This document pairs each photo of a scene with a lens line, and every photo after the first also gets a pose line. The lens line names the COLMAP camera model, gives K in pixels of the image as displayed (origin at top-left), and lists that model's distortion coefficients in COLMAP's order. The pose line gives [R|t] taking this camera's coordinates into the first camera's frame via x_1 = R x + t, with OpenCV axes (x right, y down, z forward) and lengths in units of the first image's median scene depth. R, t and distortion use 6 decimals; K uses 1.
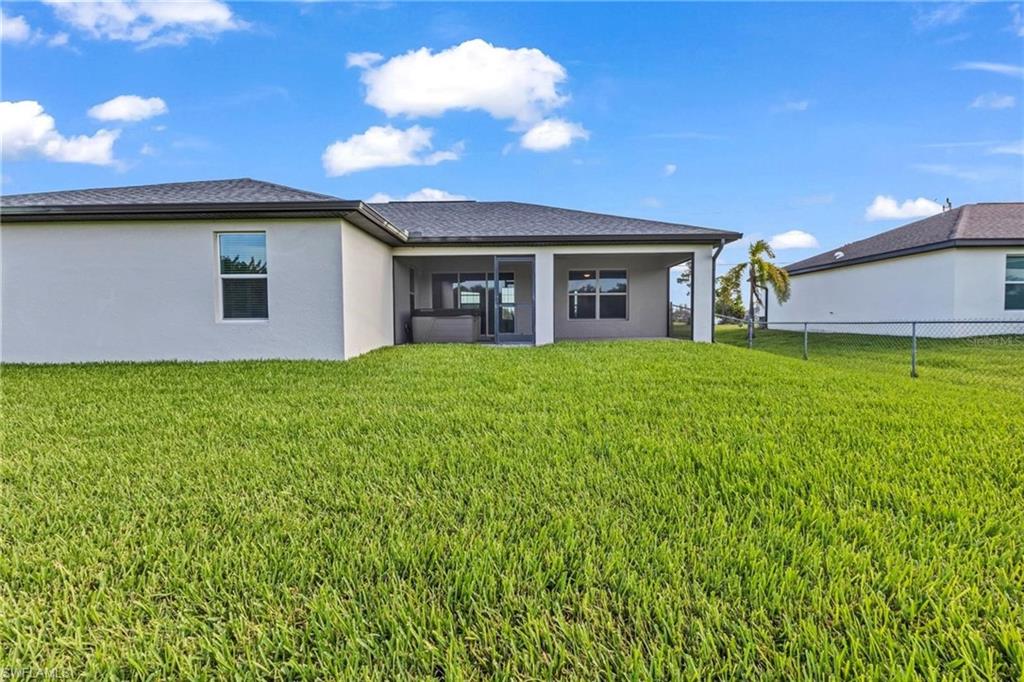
lens RADIAL K [[456.4, 0, 513.5], [0, 456.4, 337.1], [0, 0, 1]] dist [0.008257, 0.000135]
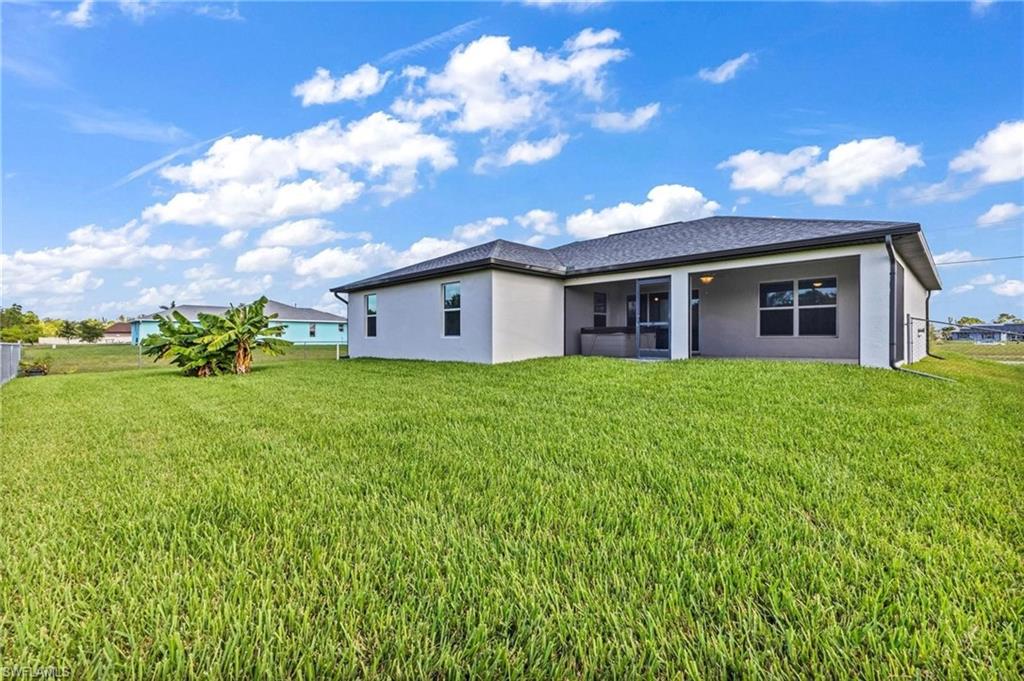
lens RADIAL K [[456.4, 0, 513.5], [0, 456.4, 336.6], [0, 0, 1]] dist [0.008257, 0.000135]
pose [[0.733531, -0.000594, -0.679656, 0.500039], [-0.024801, 0.999310, -0.027640, 0.000742], [0.679204, 0.037131, 0.733010, -0.023834]]
